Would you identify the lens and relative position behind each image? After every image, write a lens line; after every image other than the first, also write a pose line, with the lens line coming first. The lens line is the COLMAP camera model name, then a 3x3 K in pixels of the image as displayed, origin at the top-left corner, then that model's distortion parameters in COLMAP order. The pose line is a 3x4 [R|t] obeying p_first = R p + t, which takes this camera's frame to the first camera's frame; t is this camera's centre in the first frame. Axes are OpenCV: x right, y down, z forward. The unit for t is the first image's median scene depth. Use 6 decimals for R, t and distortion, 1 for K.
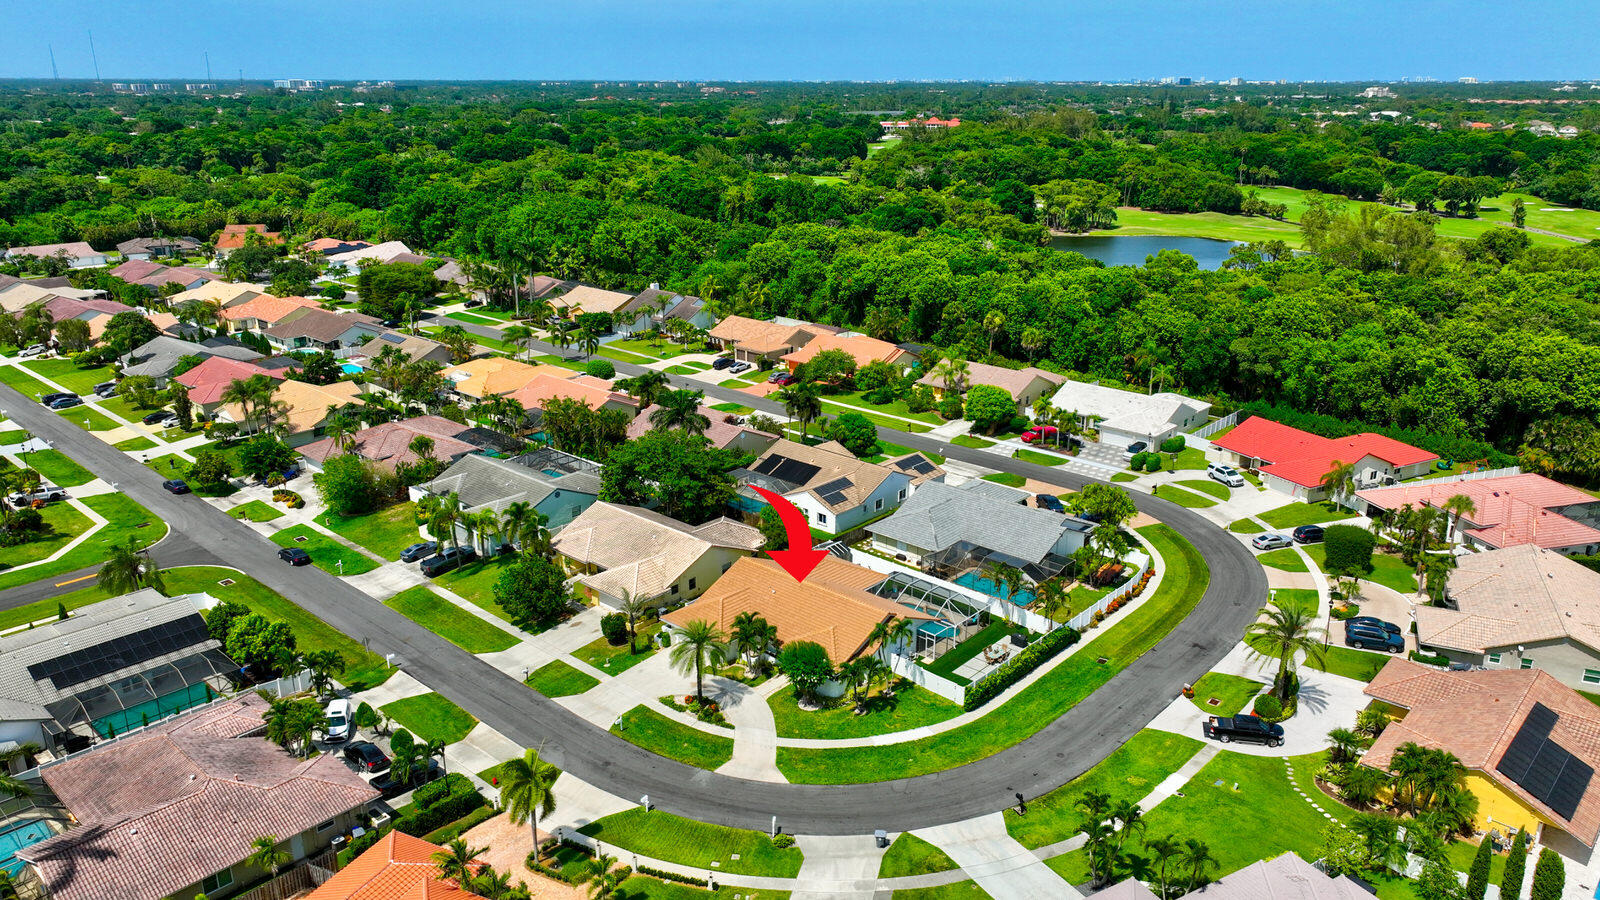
lens RADIAL K [[1139.7, 0, 801.9], [0, 1139.7, 448.2], [0, 0, 1]] dist [0.007685, 0.008201]
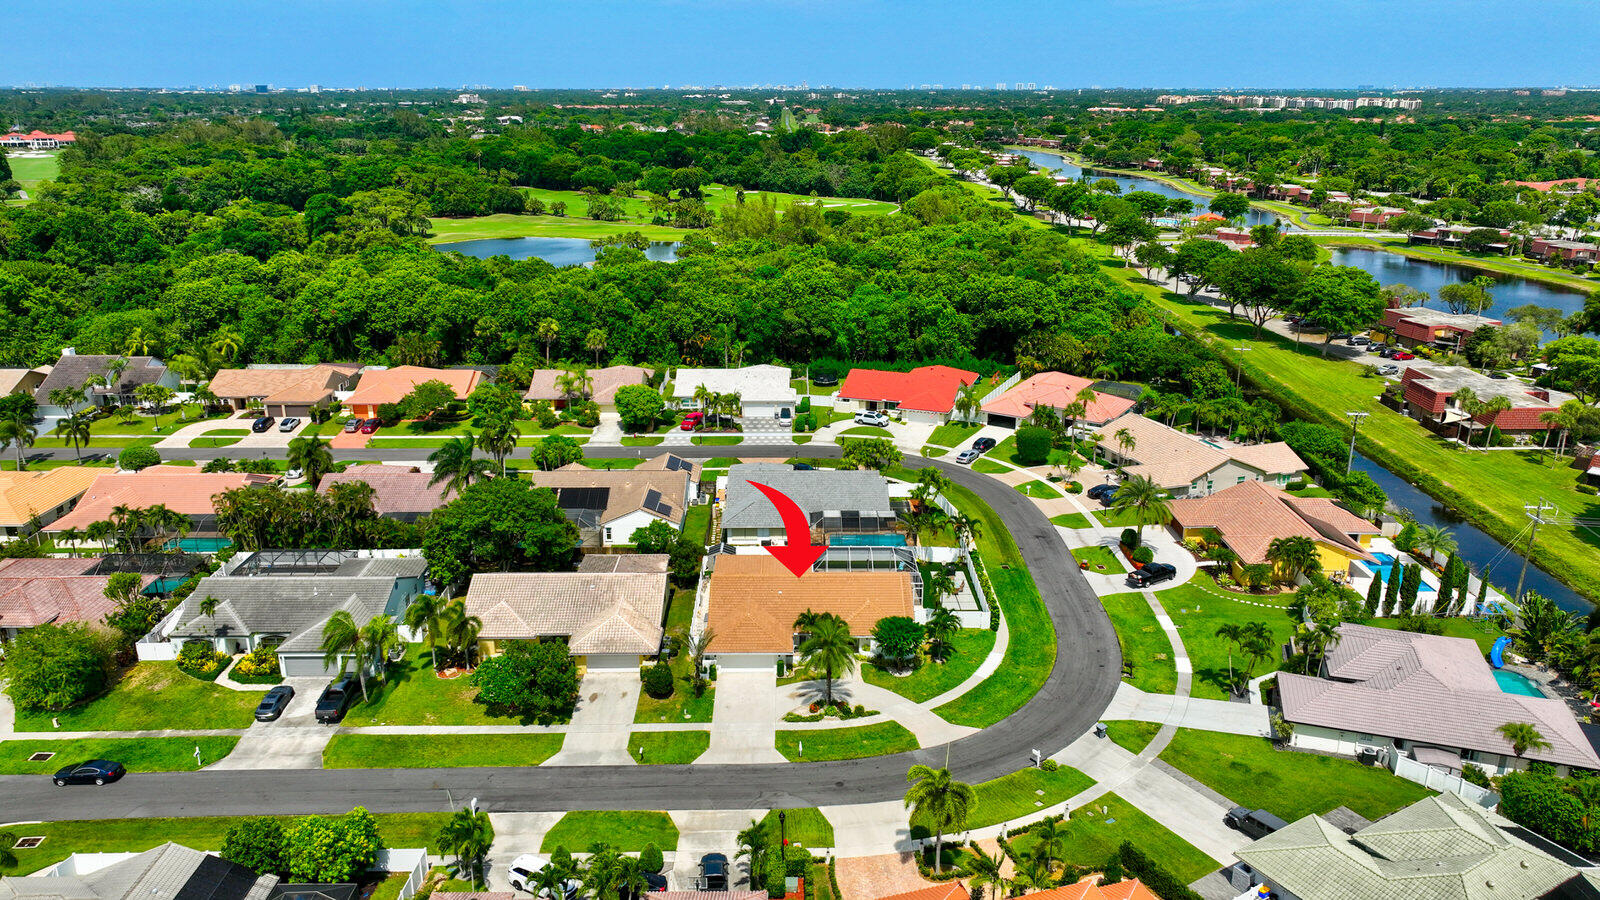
lens RADIAL K [[1139.7, 0, 801.9], [0, 1139.7, 448.2], [0, 0, 1]] dist [0.007685, 0.008201]
pose [[0.734582, -0.207849, 0.645901, -0.462282], [0.211641, 0.974623, 0.072932, -0.049453], [-0.644668, 0.083125, 0.759930, 0.152911]]
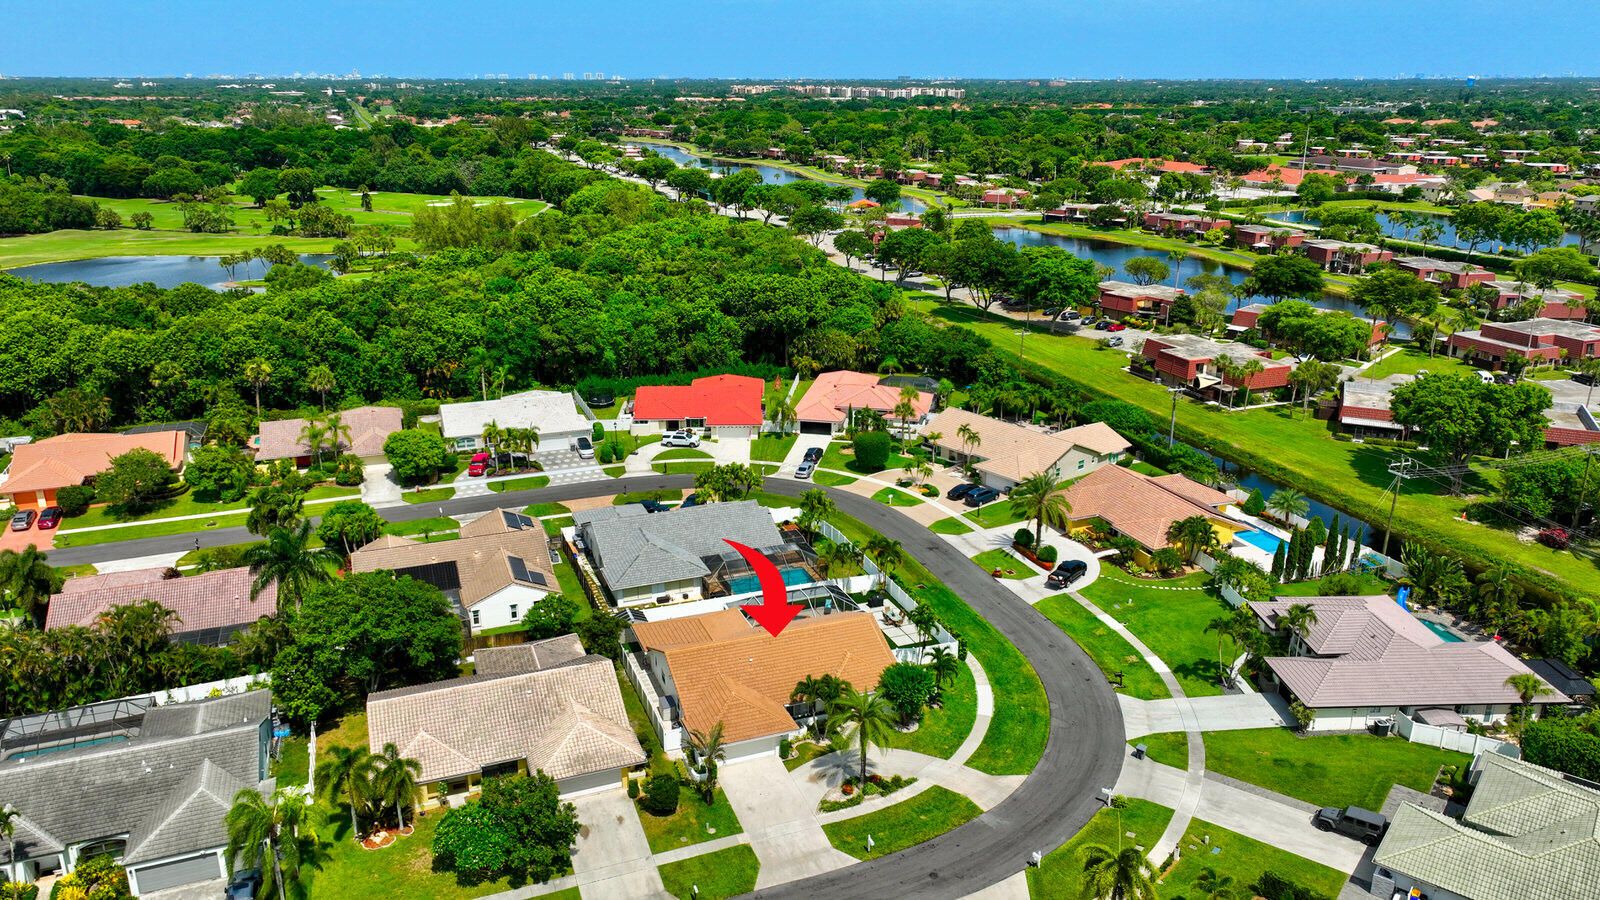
lens RADIAL K [[1150.0, 0, 804.4], [0, 1150.0, 444.9], [0, 0, 1]] dist [0.005945, 0.007800]
pose [[0.448392, -0.275419, 0.850346, -0.518497], [0.277259, 0.947275, 0.160613, -0.117283], [-0.849748, 0.163748, 0.501114, 0.359531]]
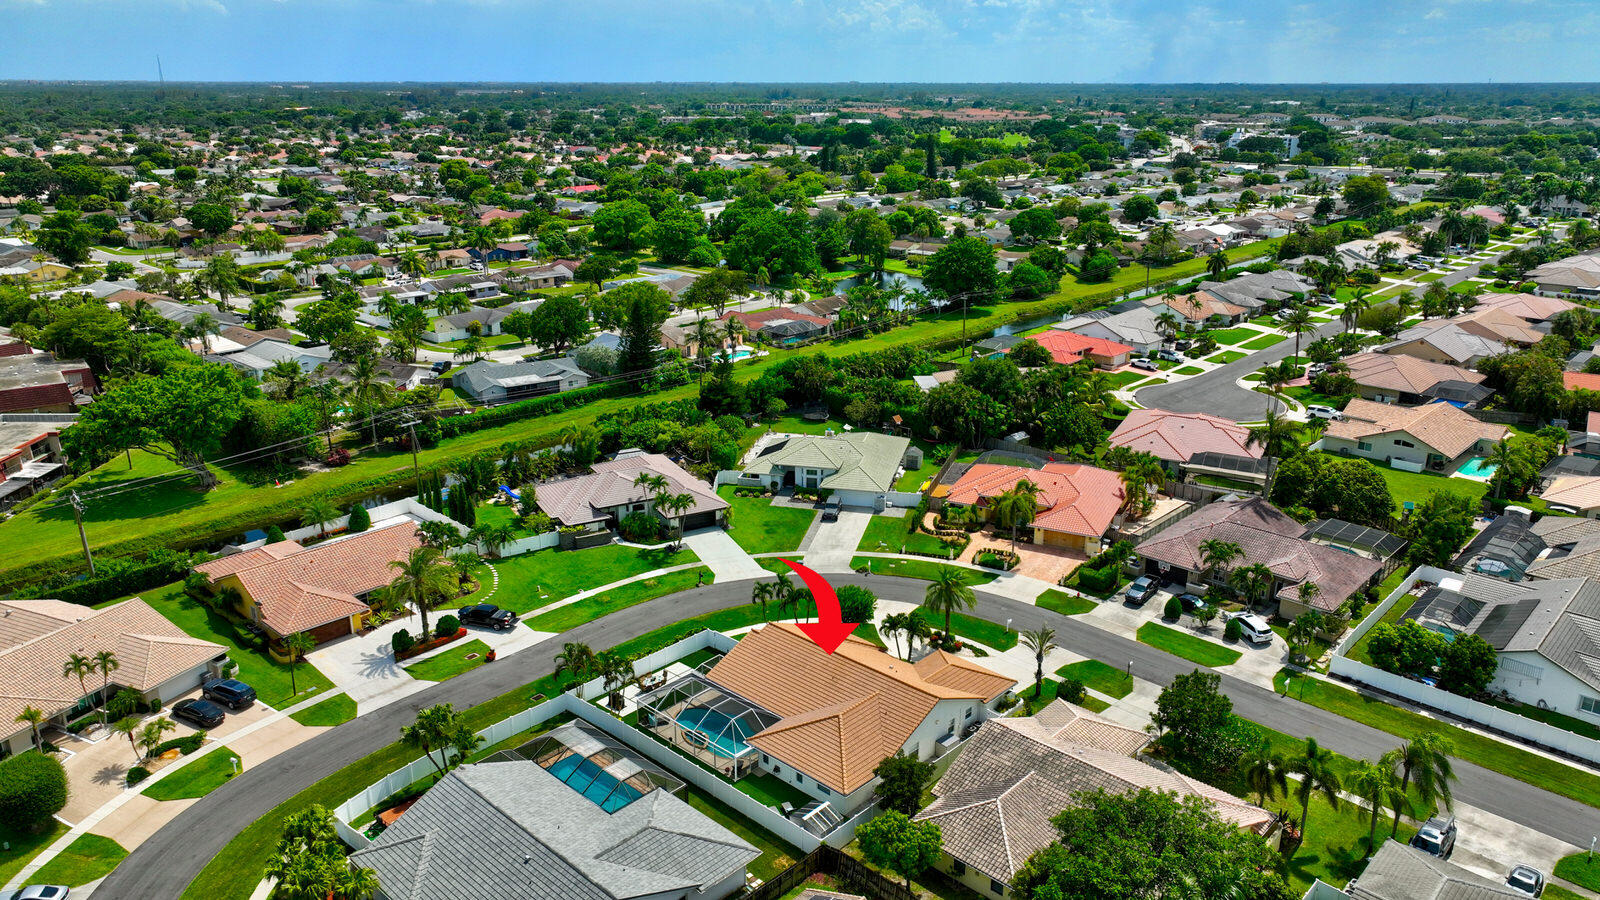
lens RADIAL K [[1130.0, 0, 803.8], [0, 1130.0, 457.2], [0, 0, 1]] dist [0.009687, 0.001294]
pose [[-0.999839, -0.008773, 0.015631, 0.022661], [0.002279, 0.802755, 0.596305, -0.376011], [-0.017780, 0.596245, -0.802606, 1.162671]]
